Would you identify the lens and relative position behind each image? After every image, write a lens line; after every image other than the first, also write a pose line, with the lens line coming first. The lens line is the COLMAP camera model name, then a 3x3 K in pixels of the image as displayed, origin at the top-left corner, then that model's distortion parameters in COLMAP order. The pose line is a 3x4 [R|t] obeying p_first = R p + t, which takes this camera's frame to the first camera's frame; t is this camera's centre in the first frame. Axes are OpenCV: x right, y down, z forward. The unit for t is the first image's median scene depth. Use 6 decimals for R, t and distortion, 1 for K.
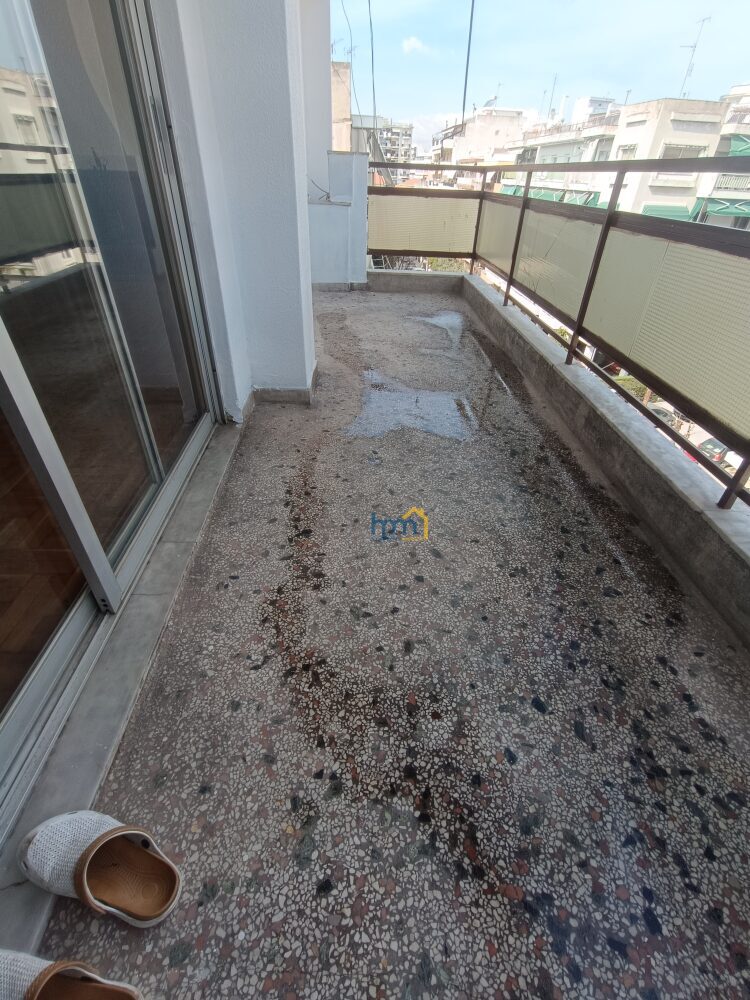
lens RADIAL K [[453.8, 0, 384.1], [0, 453.8, 505.8], [0, 0, 1]] dist [-0.017478, 0.008218]
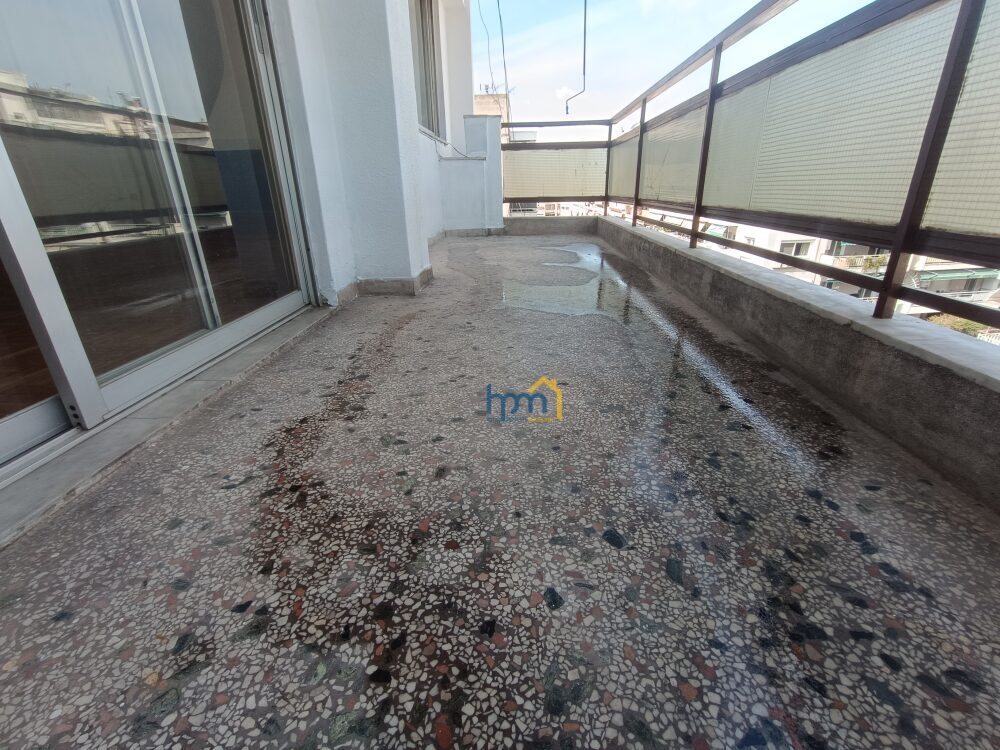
lens RADIAL K [[453.8, 0, 502.5], [0, 453.8, 375.4], [0, 0, 1]] dist [-0.017478, 0.008218]
pose [[0.994678, -0.024051, -0.100182, 0.236220], [0.000491, 0.973467, -0.228827, 0.335918], [0.103028, 0.227560, 0.968298, 0.272637]]
